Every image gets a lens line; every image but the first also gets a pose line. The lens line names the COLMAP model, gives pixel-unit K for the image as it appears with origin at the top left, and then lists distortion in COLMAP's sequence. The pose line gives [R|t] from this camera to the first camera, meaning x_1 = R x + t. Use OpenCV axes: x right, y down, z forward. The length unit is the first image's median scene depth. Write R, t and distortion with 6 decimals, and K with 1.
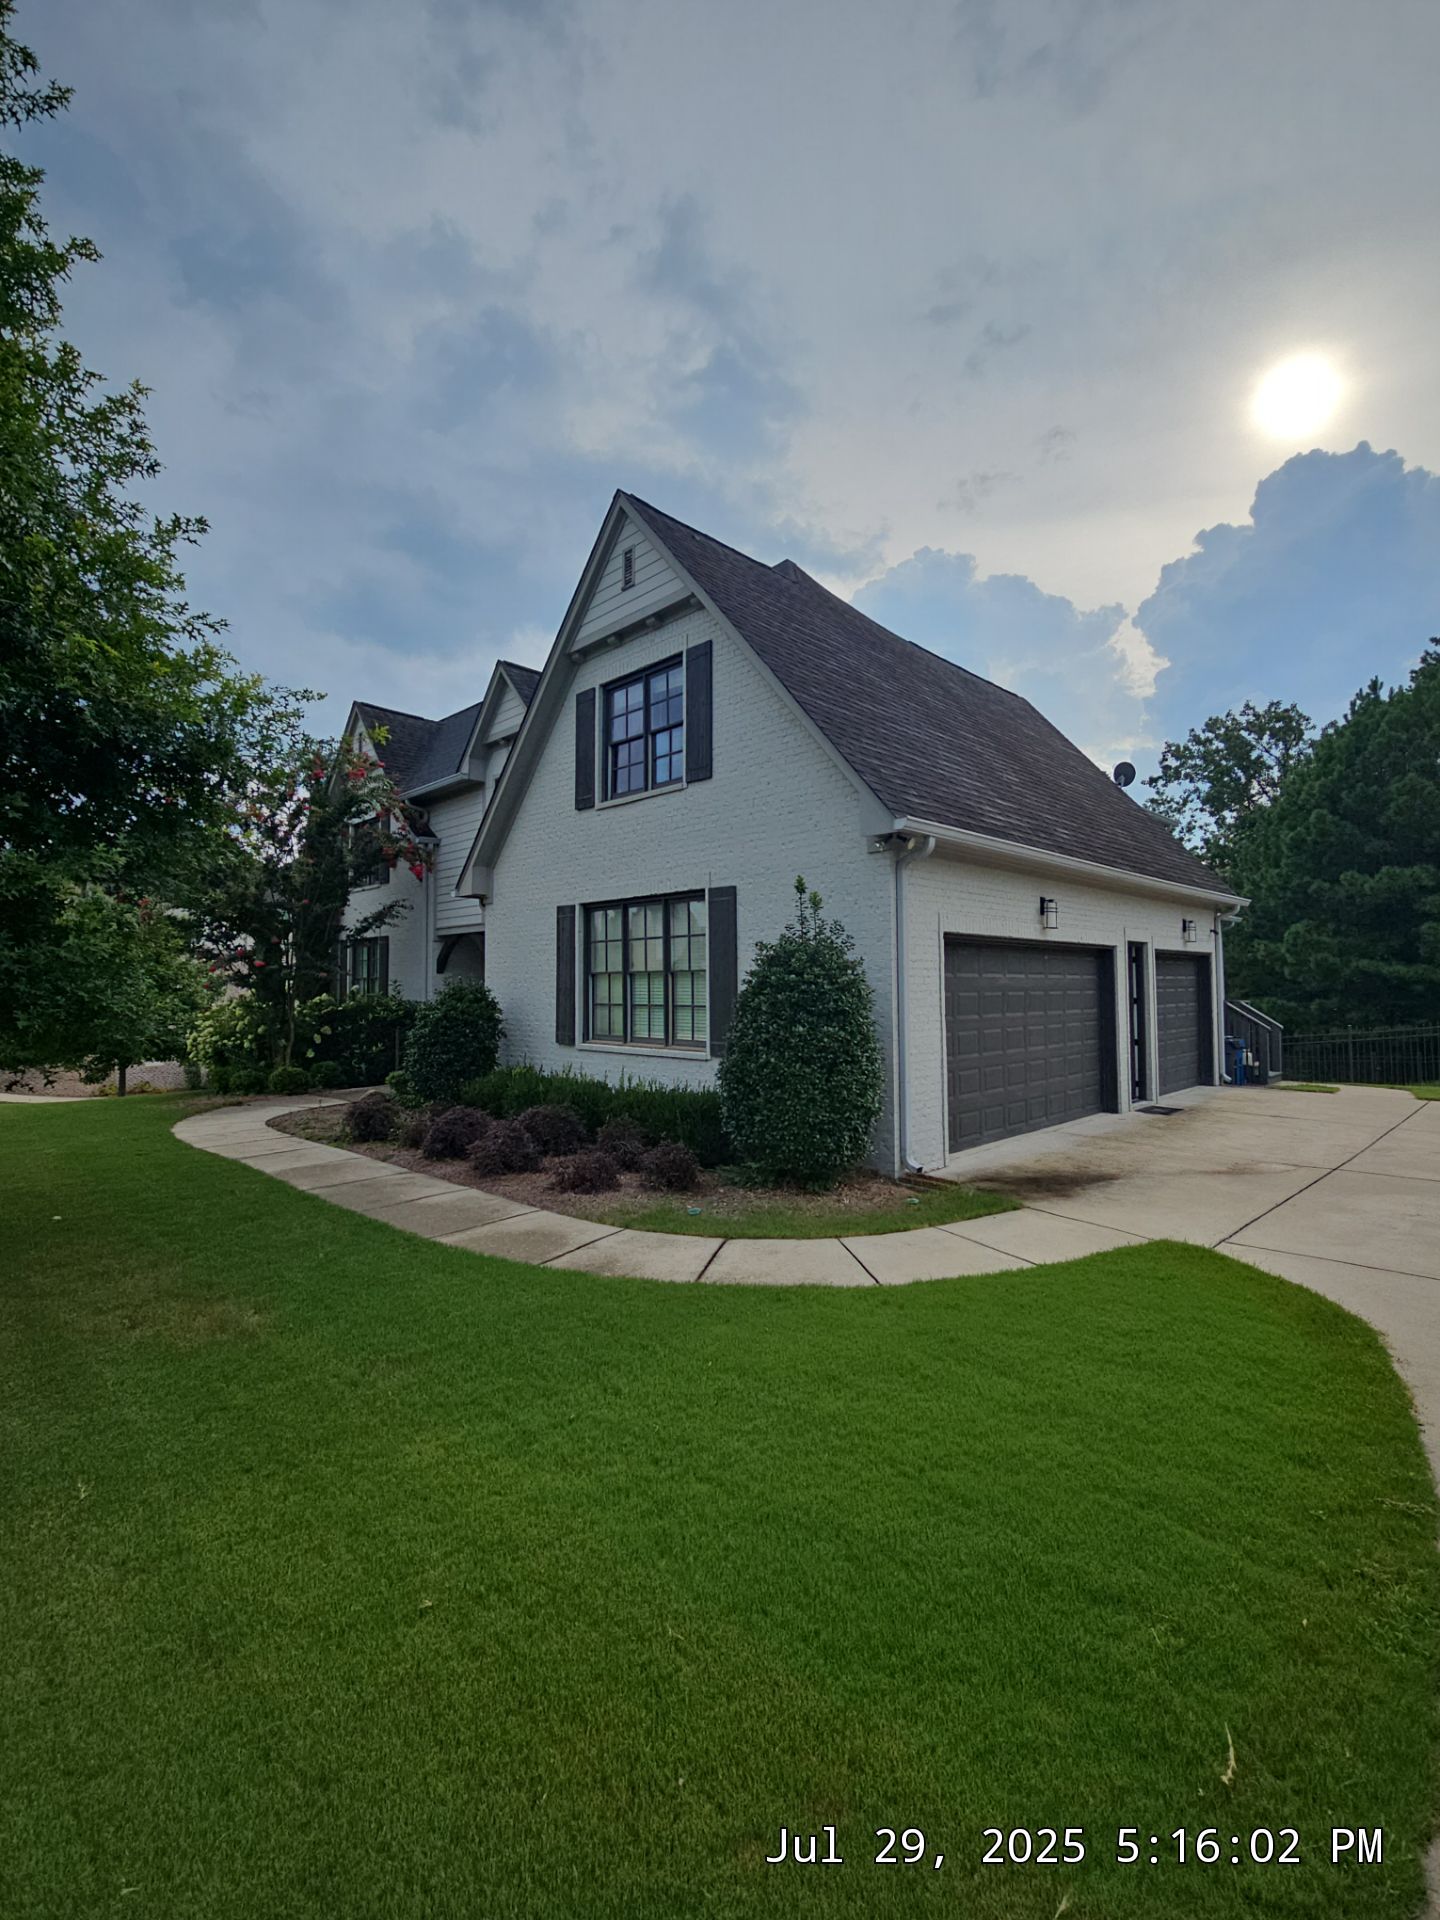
lens RADIAL K [[867.6, 0, 715.4], [0, 867.6, 942.6], [0, 0, 1]] dist [0.000700, -0.000038]
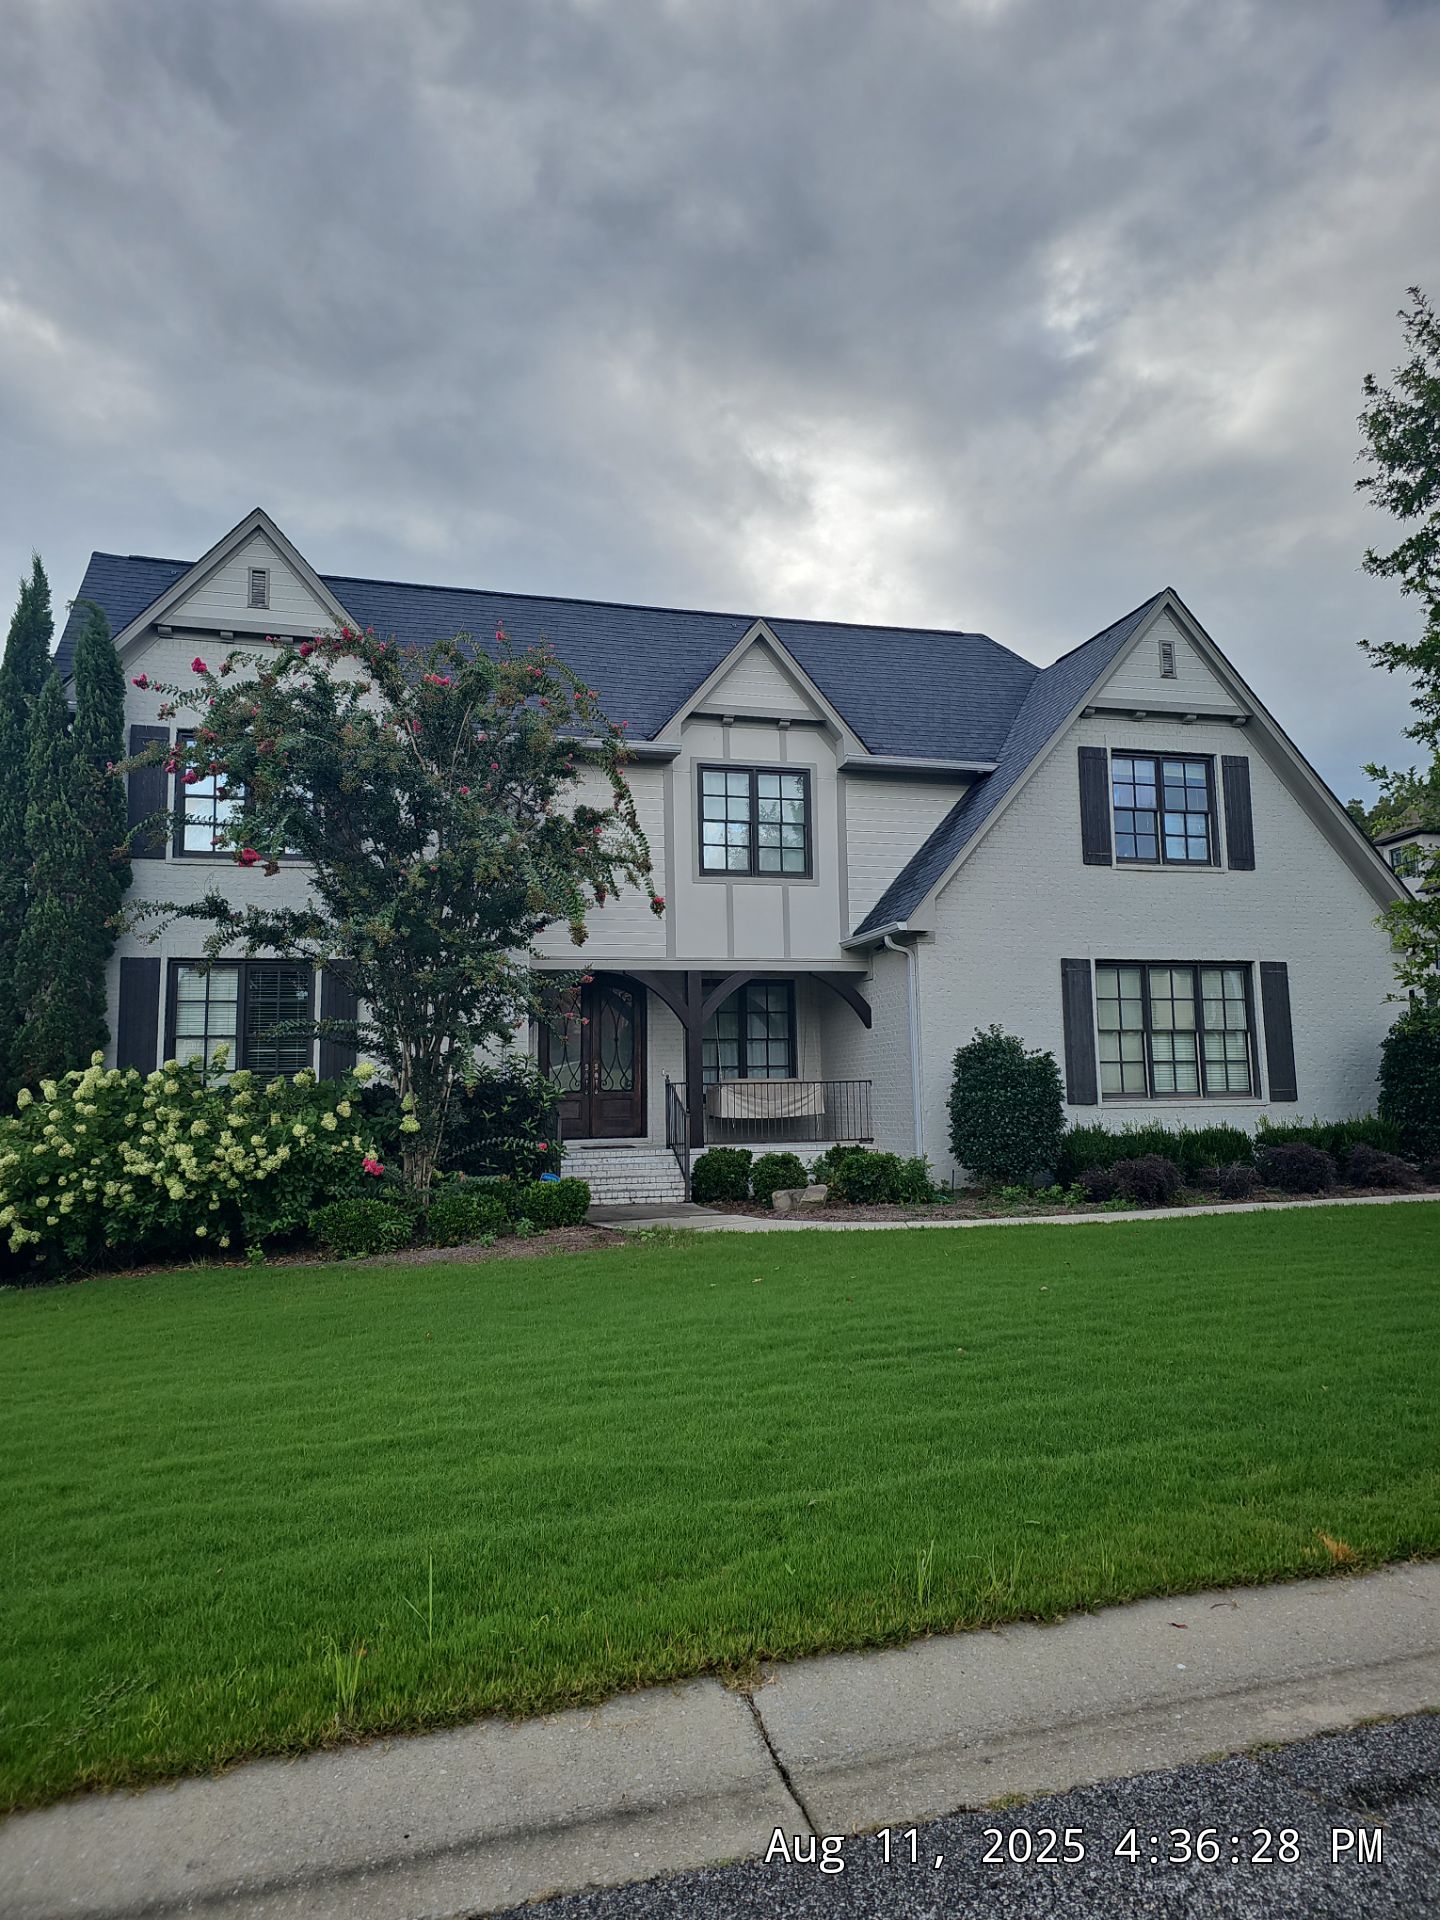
lens RADIAL K [[1277.7, 0, 723.1], [0, 1277.7, 938.1], [0, 0, 1]] dist [0.047166, -0.031732]
pose [[0.488890, 0.099974, 0.866598, -1.707616], [-0.032045, 0.994799, -0.096686, 0.090138], [-0.871756, 0.019498, 0.489551, 0.686916]]
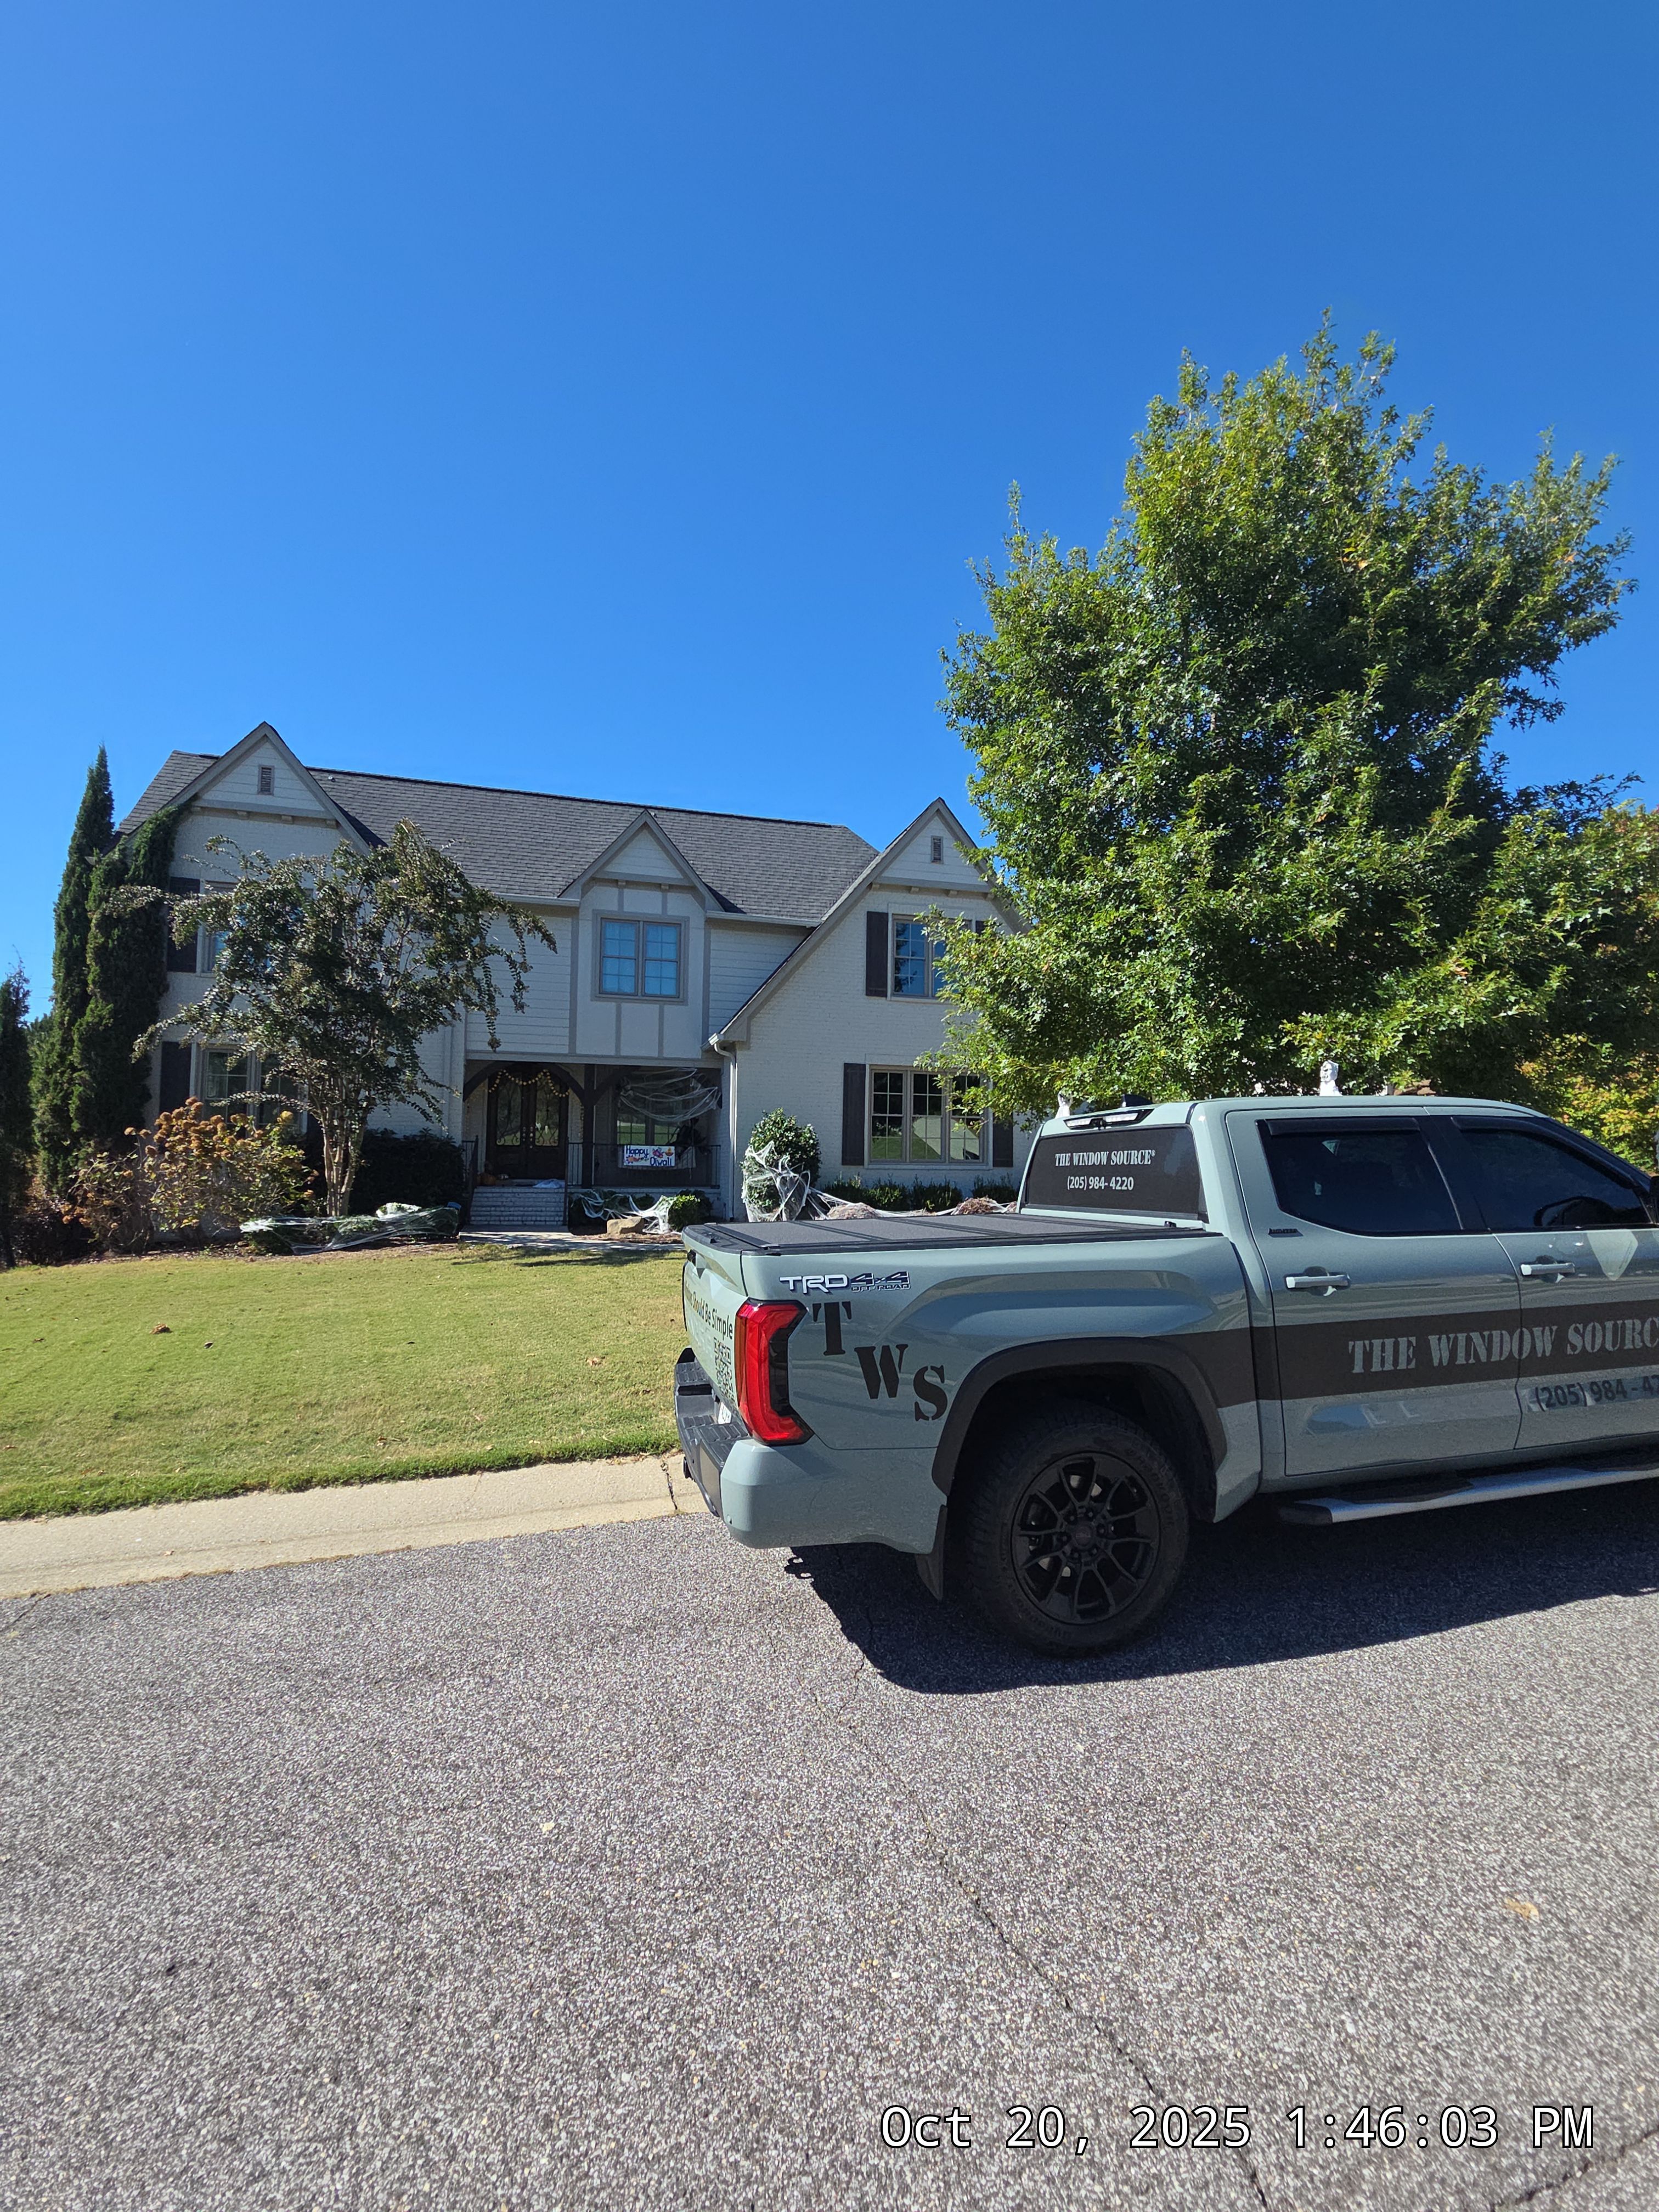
lens RADIAL K [[906.2, 0, 825.9], [0, 906.2, 1105.8], [0, 0, 1]] dist [0.003980, -0.000575]
pose [[0.497818, 0.050164, 0.865830, -1.520253], [-0.063632, 0.997748, -0.021221, 0.061621], [-0.864944, -0.044530, 0.499889, 0.345943]]
